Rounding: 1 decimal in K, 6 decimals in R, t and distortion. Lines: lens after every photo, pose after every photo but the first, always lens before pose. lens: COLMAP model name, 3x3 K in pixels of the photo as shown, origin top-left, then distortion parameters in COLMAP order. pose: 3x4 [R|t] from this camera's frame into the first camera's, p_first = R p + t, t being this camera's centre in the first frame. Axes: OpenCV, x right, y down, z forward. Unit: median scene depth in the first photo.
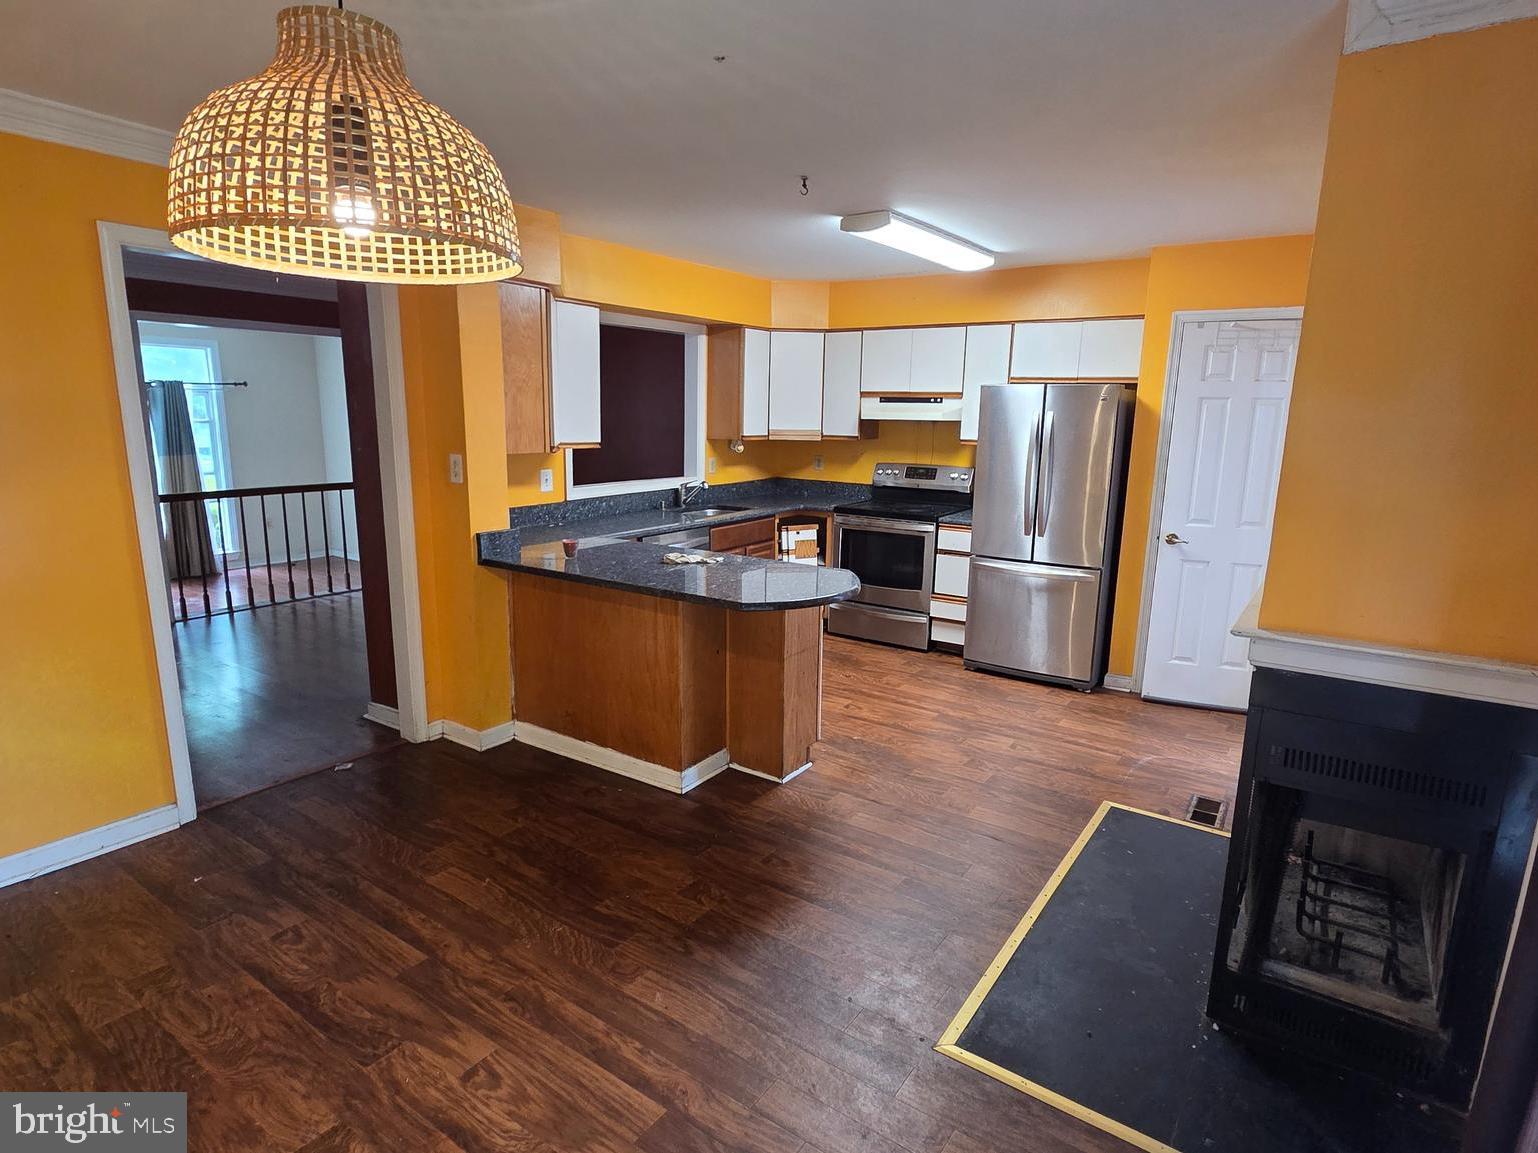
lens RADIAL K [[836.9, 0, 754.9], [0, 836.9, 563.8], [0, 0, 1]] dist [0.002602, -0.000580]
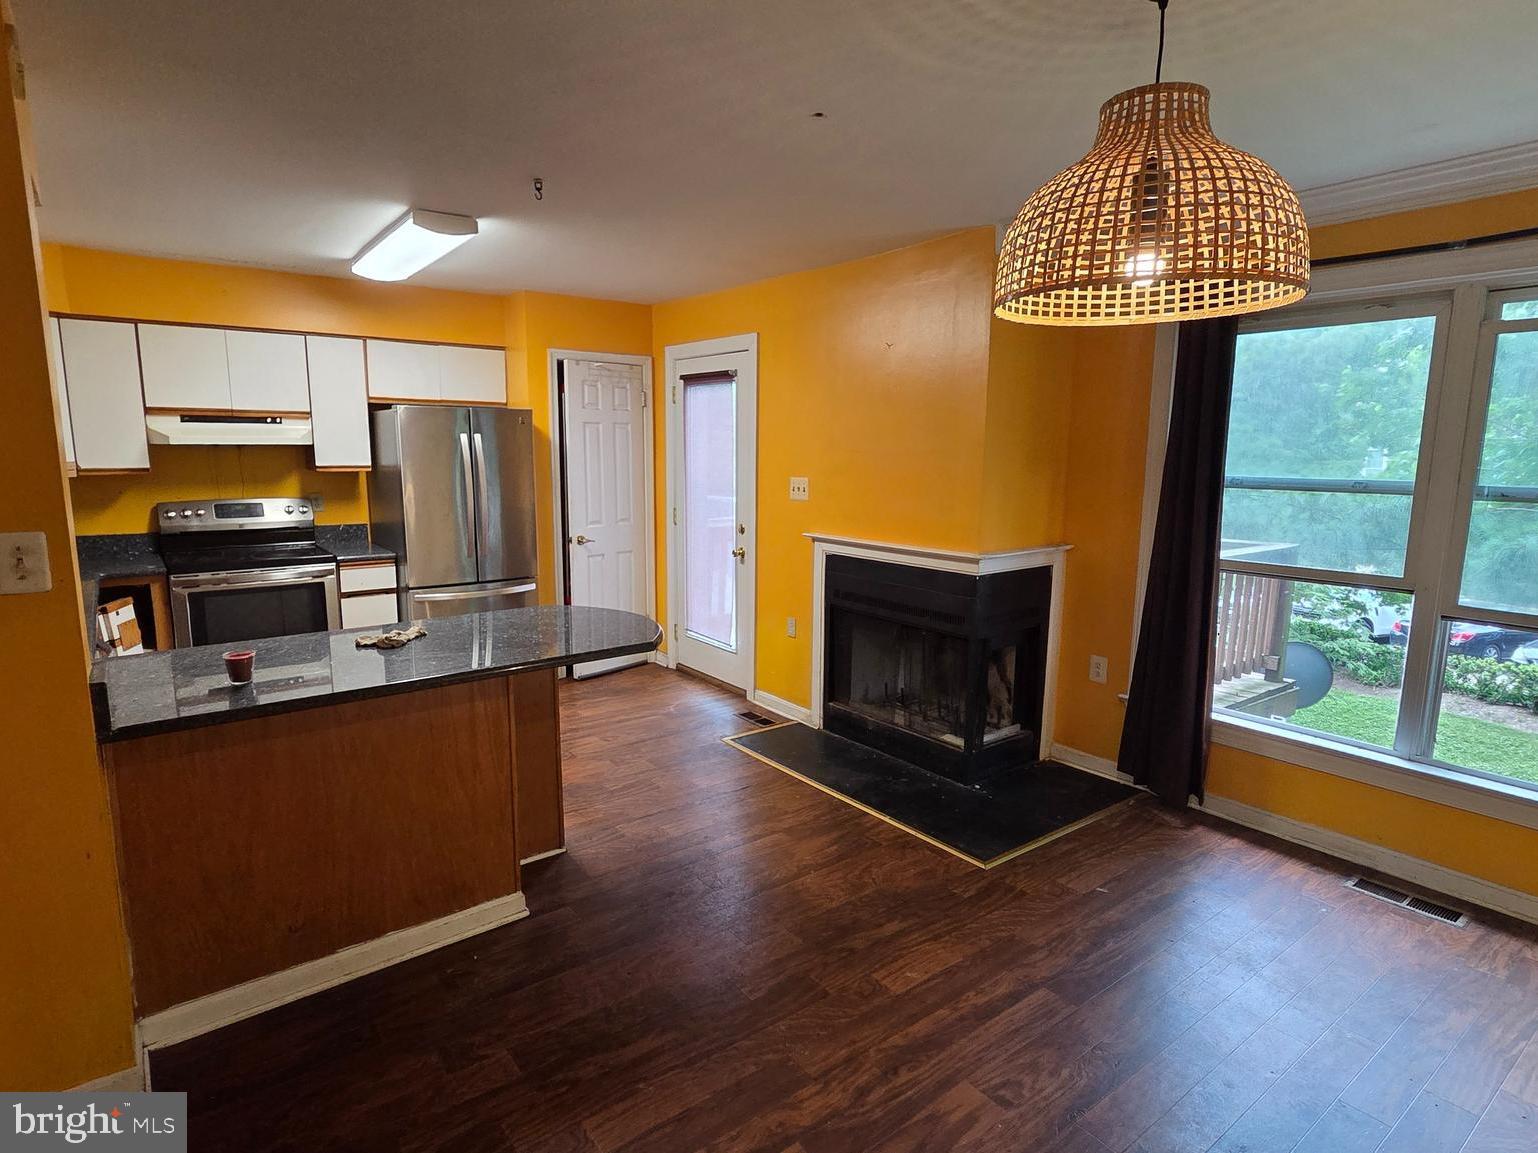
lens RADIAL K [[836.9, 0, 753.4], [0, 836.9, 589.0], [0, 0, 1]] dist [0.002602, -0.000580]
pose [[0.314588, -0.179672, 0.932069, -0.633486], [0.168860, 0.976854, 0.131313, -0.089333], [-0.934088, 0.116080, 0.337646, 0.434166]]
